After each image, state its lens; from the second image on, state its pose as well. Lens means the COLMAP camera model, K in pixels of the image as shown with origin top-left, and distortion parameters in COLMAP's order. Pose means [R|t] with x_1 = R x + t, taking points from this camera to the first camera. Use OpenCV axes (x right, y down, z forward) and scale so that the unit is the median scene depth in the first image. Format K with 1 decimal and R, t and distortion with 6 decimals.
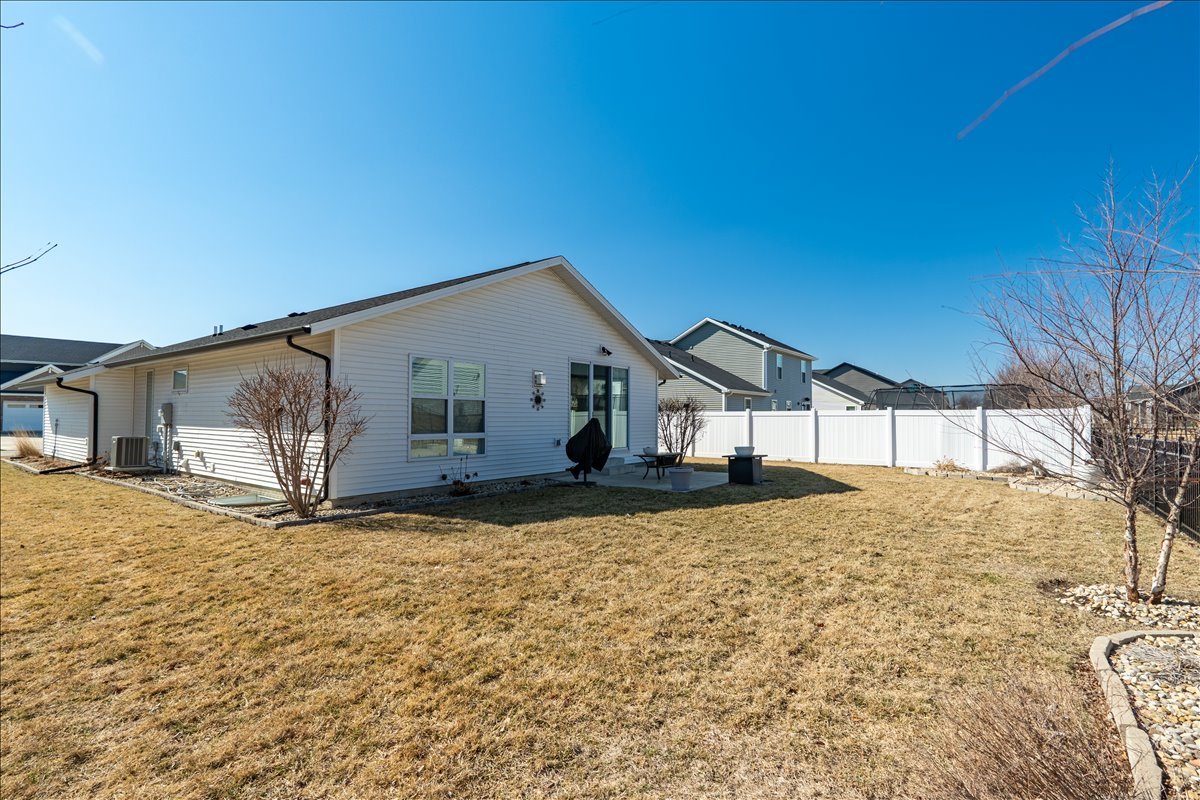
lens RADIAL K [[569.3, 0, 604.5], [0, 569.3, 430.4], [0, 0, 1]] dist [-0.003508, -0.000397]
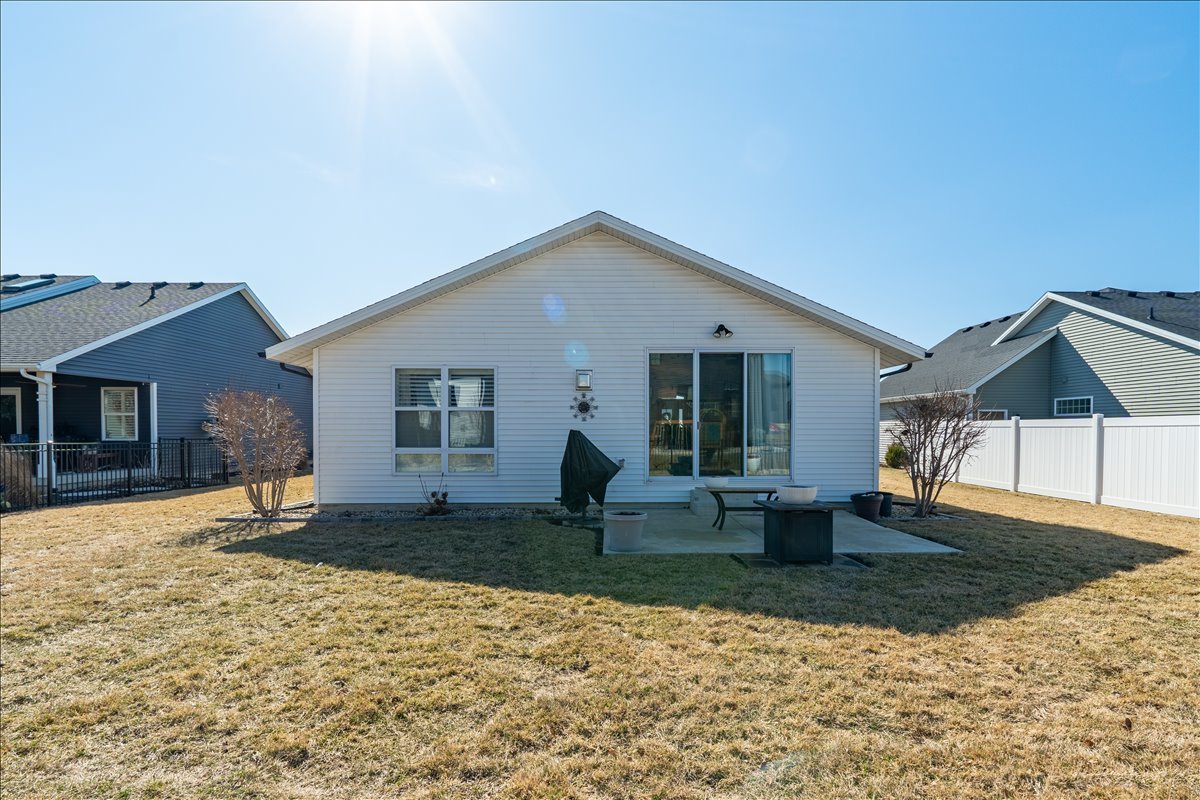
lens RADIAL K [[569.3, 0, 604.5], [0, 569.3, 430.4], [0, 0, 1]] dist [-0.003508, -0.000397]
pose [[0.591341, 0.009664, -0.806364, 0.383877], [-0.015666, 0.999877, 0.000494, -0.016830], [0.806270, 0.012340, 0.591419, 0.411499]]
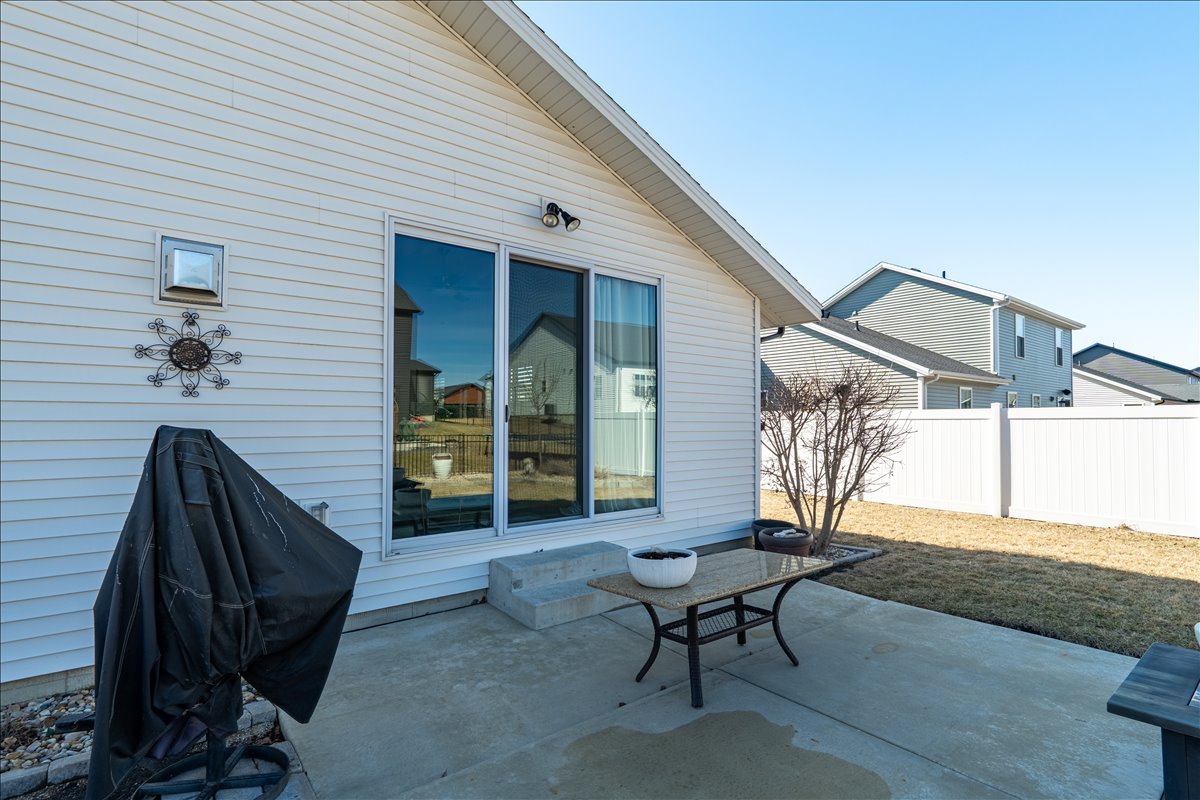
lens RADIAL K [[561.3, 0, 601.5], [0, 561.3, 409.1], [0, 0, 1]] dist [0.013946, -0.000151]
pose [[0.961818, -0.001912, -0.273682, 0.092325], [-0.009476, 0.999143, -0.040282, -0.015439], [0.273525, 0.041338, 0.960976, 0.591388]]
